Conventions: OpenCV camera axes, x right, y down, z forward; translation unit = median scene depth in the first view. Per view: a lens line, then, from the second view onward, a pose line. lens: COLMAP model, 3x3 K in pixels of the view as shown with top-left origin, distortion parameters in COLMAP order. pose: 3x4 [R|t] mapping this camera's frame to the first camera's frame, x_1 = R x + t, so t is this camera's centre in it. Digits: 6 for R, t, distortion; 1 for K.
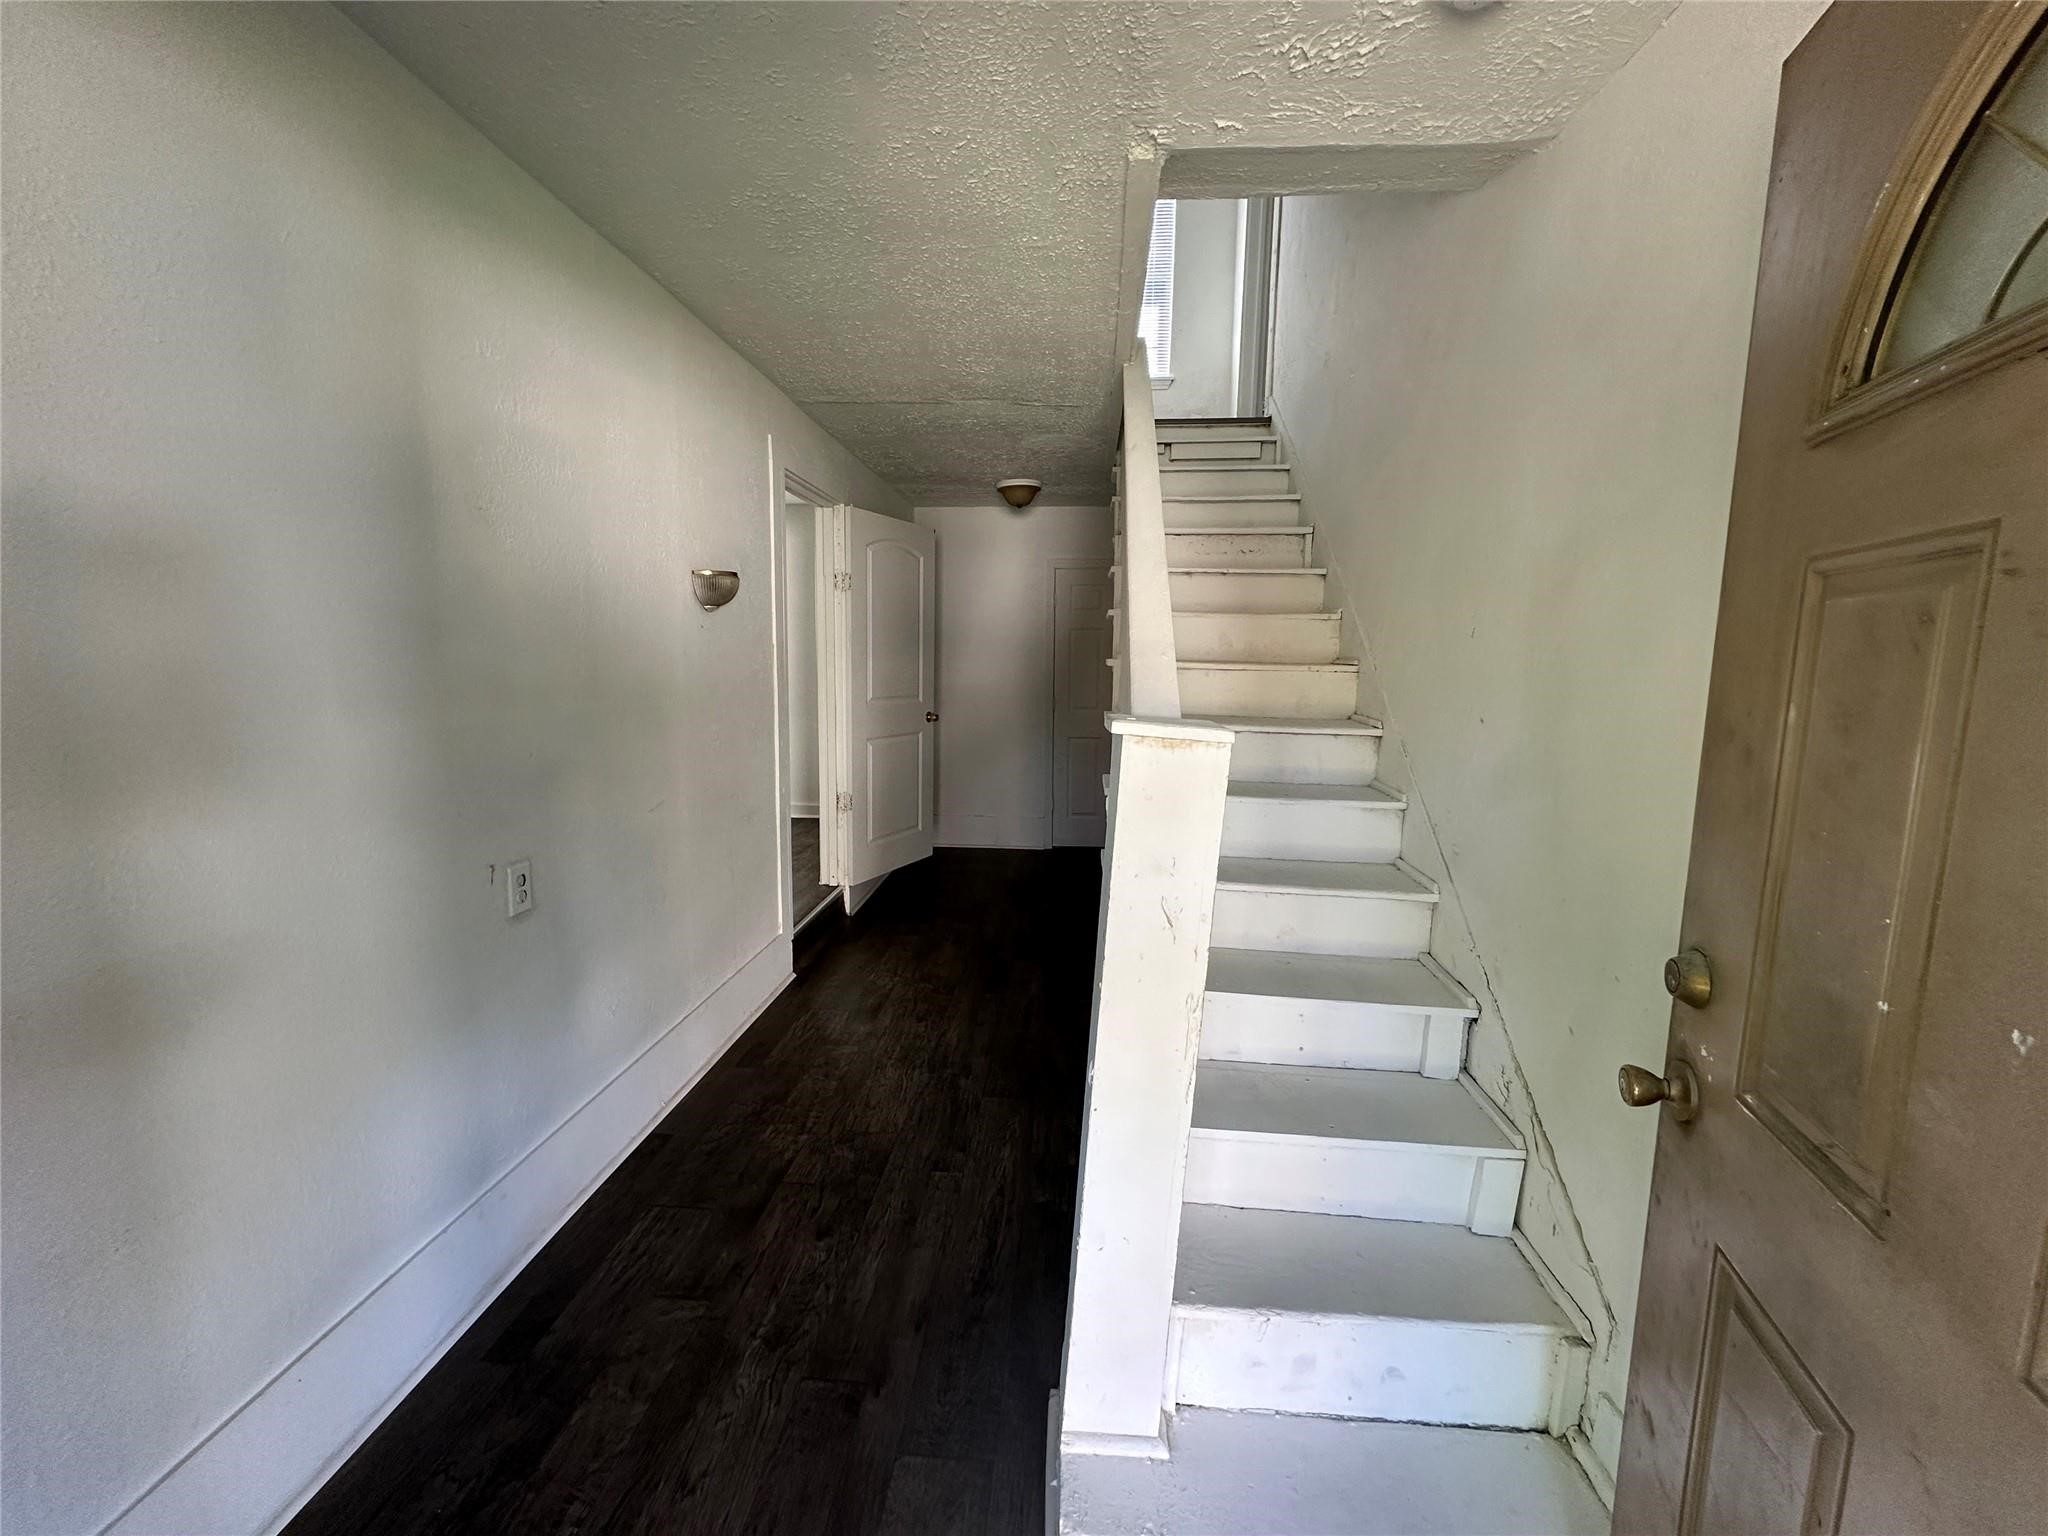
lens RADIAL K [[818.4, 0, 1026.7], [0, 818.4, 758.7], [0, 0, 1]] dist [0.000326, -0.000853]
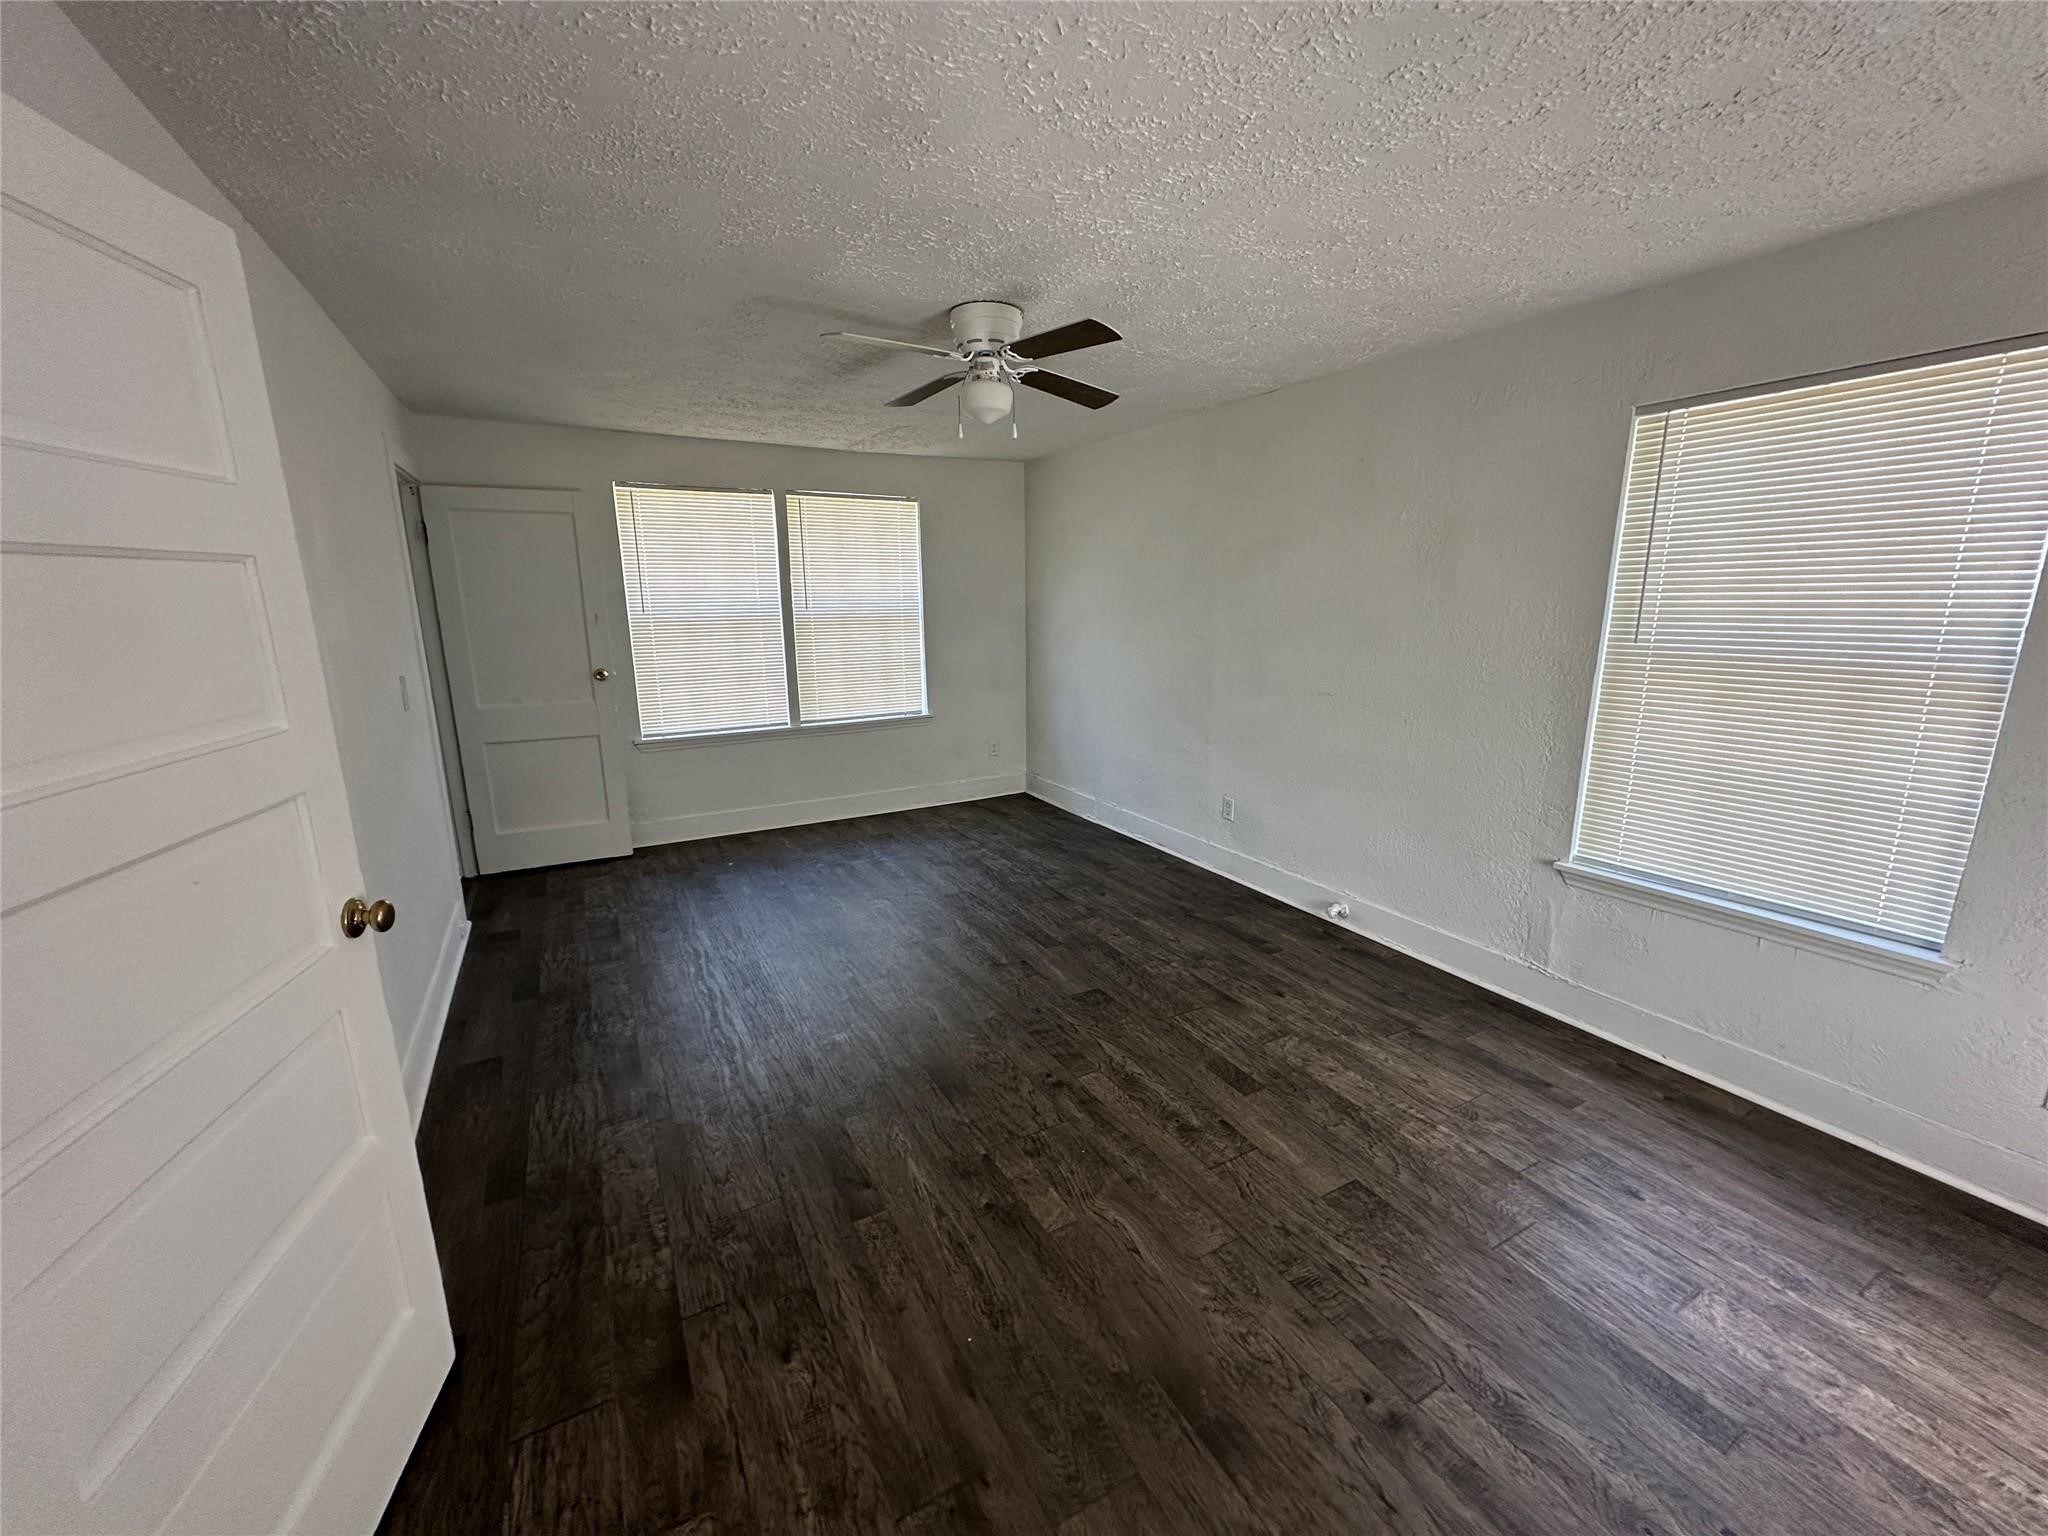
lens RADIAL K [[818.4, 0, 1026.4], [0, 818.4, 758.6], [0, 0, 1]] dist [0.000326, -0.000853]
pose [[0.837140, -0.124205, 0.532700, -1.046582], [0.088893, 0.991824, 0.091559, -0.118364], [-0.539717, -0.029295, 0.841337, 0.561679]]
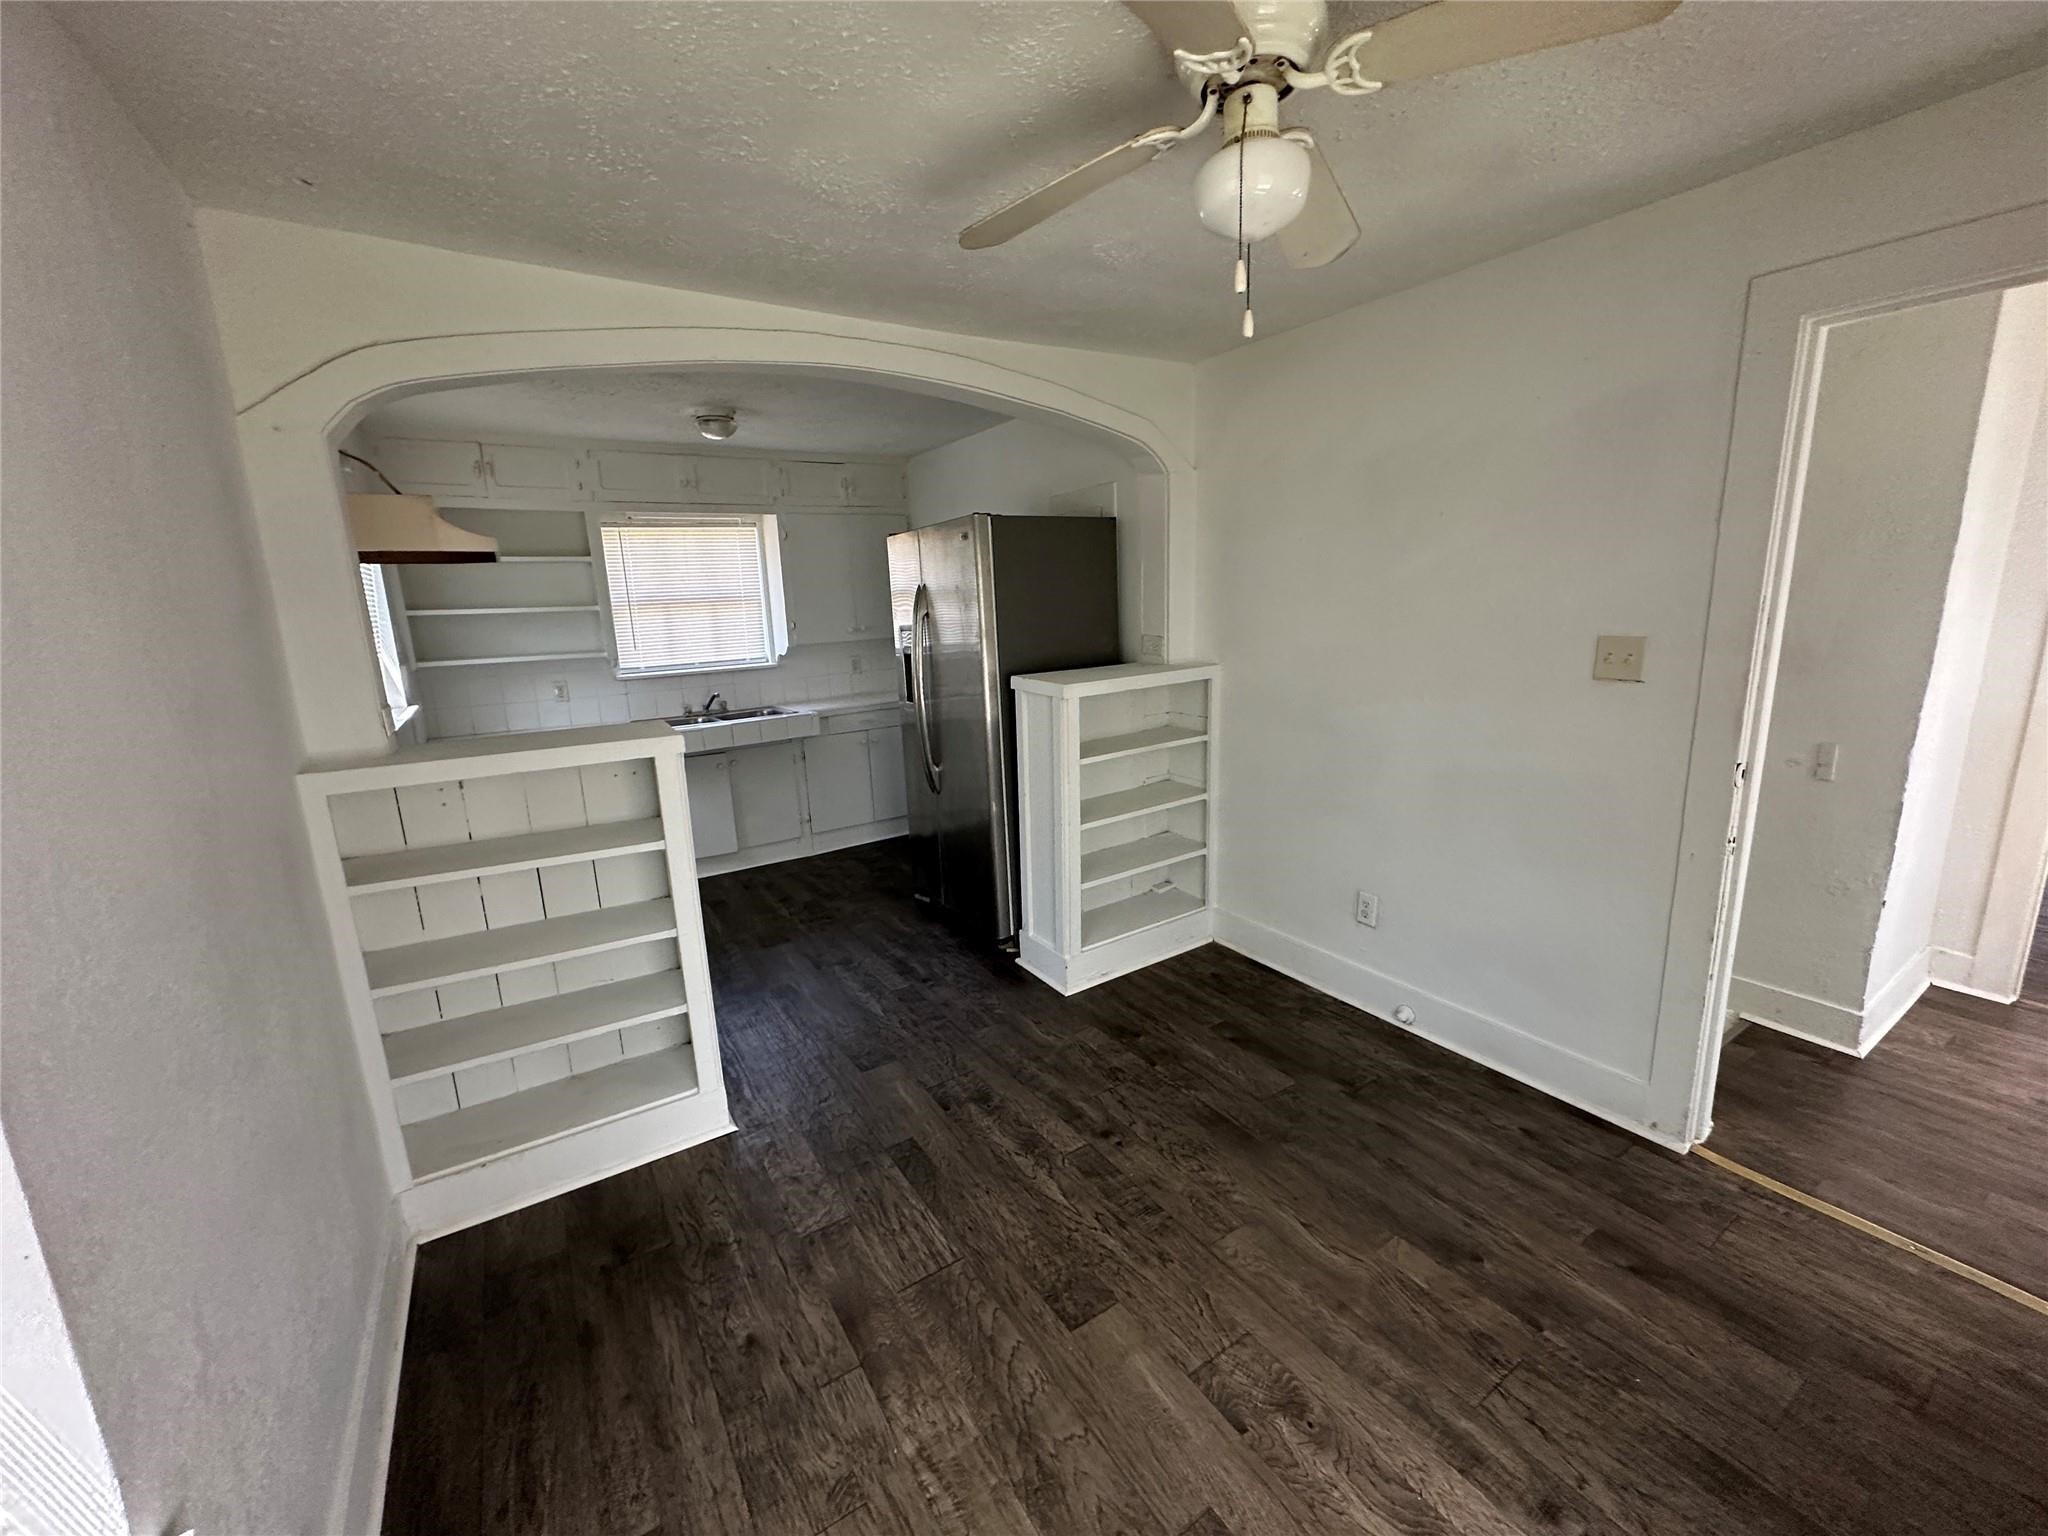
lens RADIAL K [[818.4, 0, 1026.4], [0, 818.4, 772.9], [0, 0, 1]] dist [0.000326, -0.000853]
pose [[-0.798958, 0.158674, -0.580077, -0.063538], [-0.040242, 0.948297, 0.314823, -0.232806], [0.600039, 0.274874, -0.751264, 1.397932]]
